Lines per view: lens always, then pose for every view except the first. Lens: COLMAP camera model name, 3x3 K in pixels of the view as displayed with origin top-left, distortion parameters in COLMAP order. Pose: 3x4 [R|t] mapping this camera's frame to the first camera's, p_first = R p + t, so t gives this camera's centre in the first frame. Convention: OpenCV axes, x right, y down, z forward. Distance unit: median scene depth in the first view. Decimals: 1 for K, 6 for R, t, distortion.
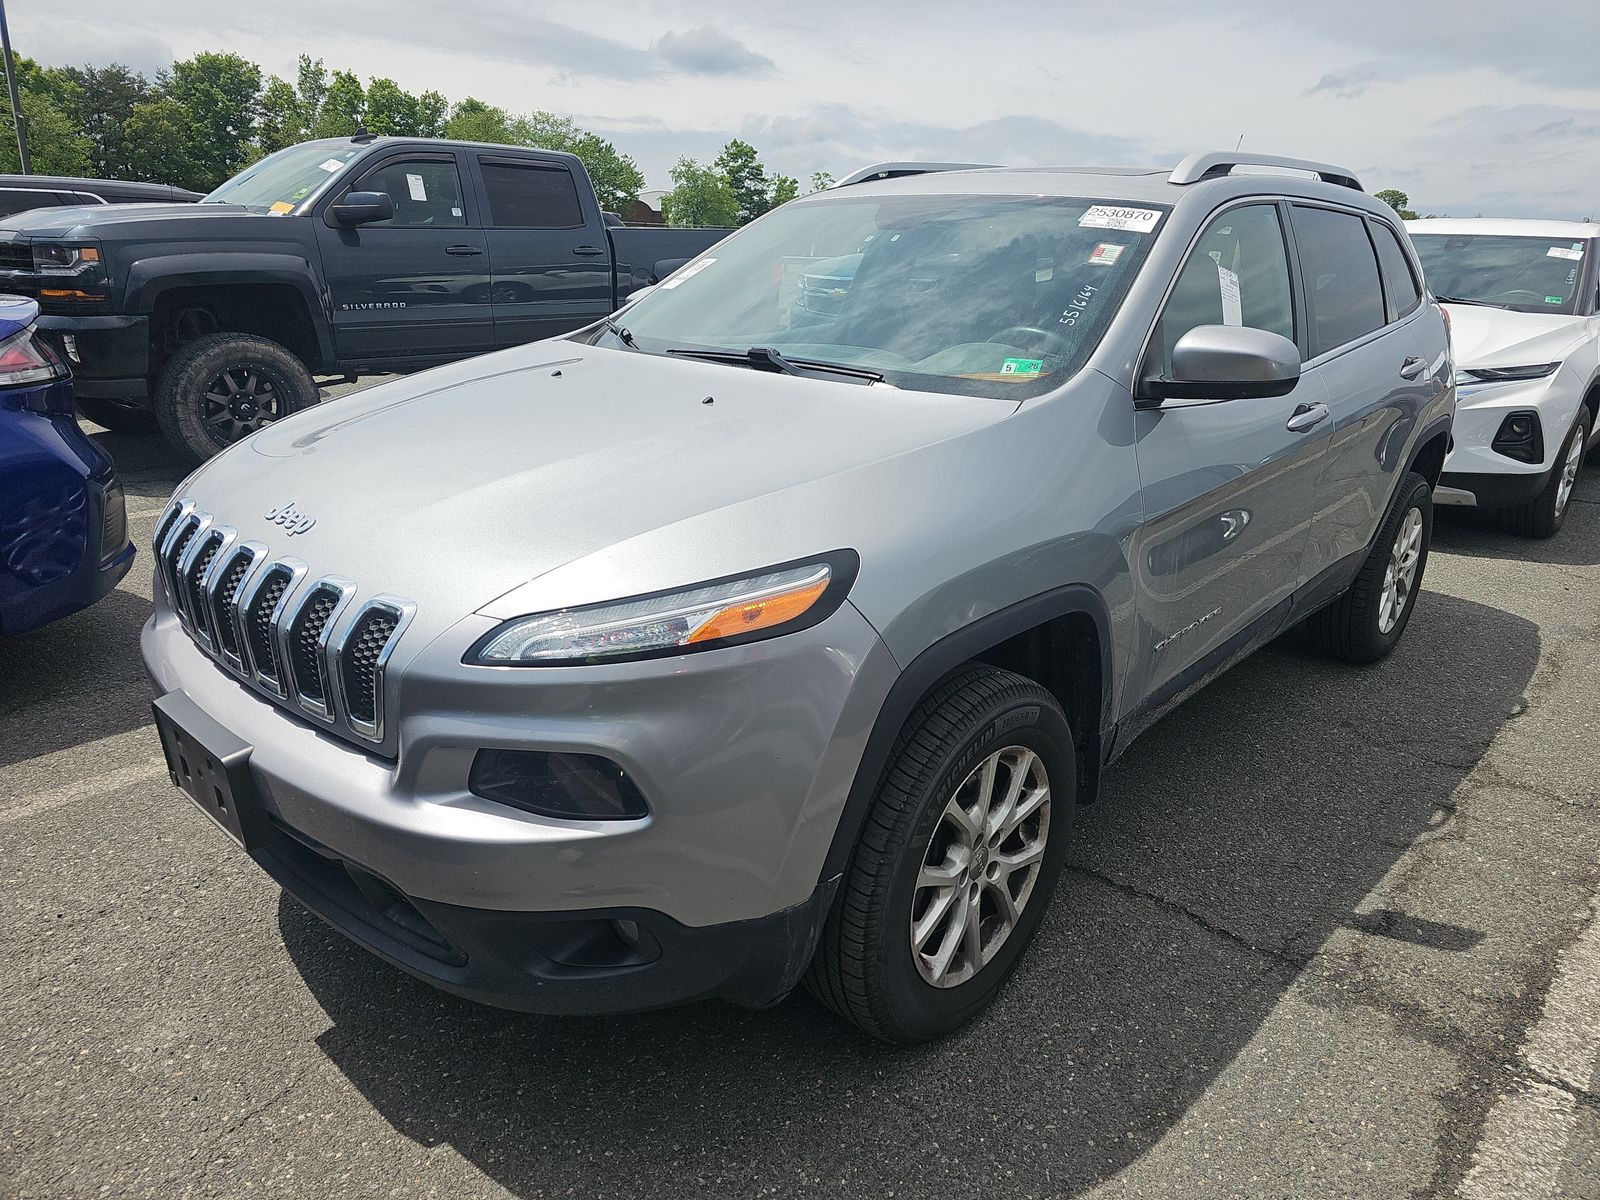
lens RADIAL K [[1053.5, 0, 800.0], [0, 1053.5, 600.0], [0, 0, 1]] dist [0.052467, -0.045161]
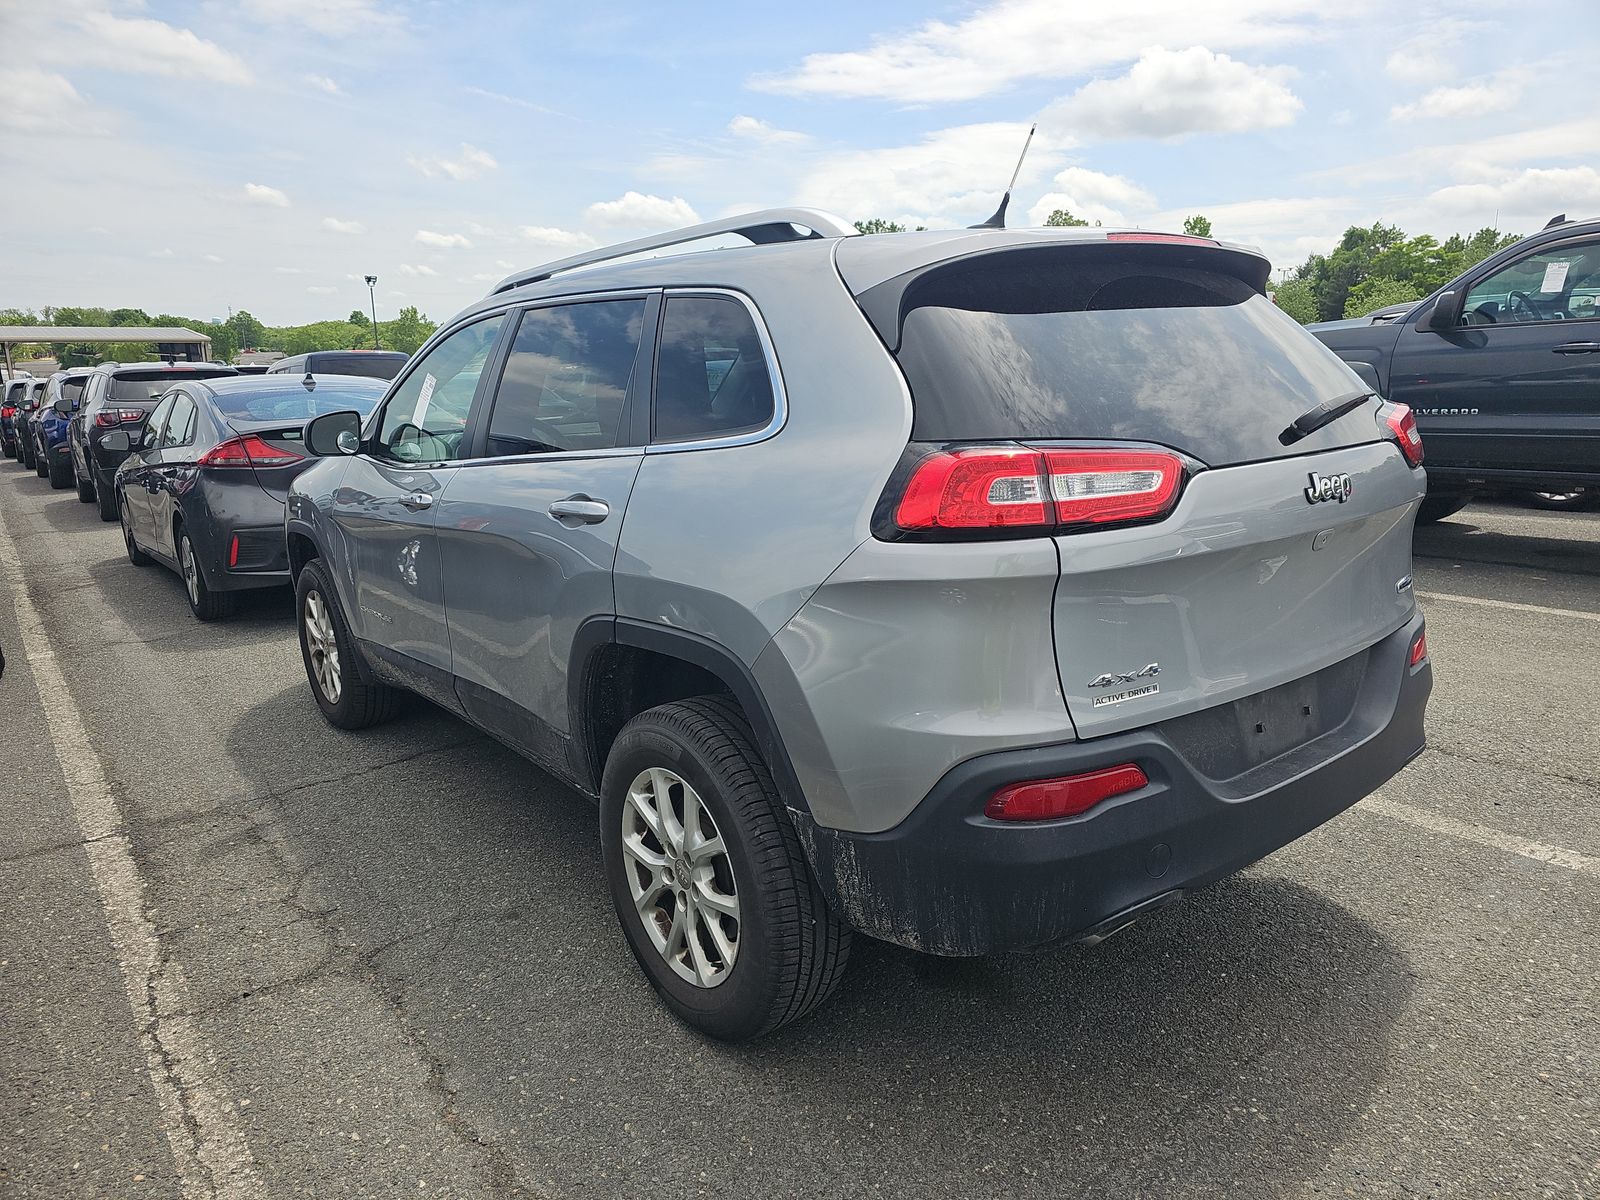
lens RADIAL K [[1053.5, 0, 800.0], [0, 1053.5, 600.0], [0, 0, 1]] dist [0.052467, -0.045161]
pose [[-0.156846, 0.199990, -0.967163, 1.755801], [-0.290278, 0.926695, 0.238697, -0.527092], [0.944001, 0.318184, -0.087296, 1.735782]]
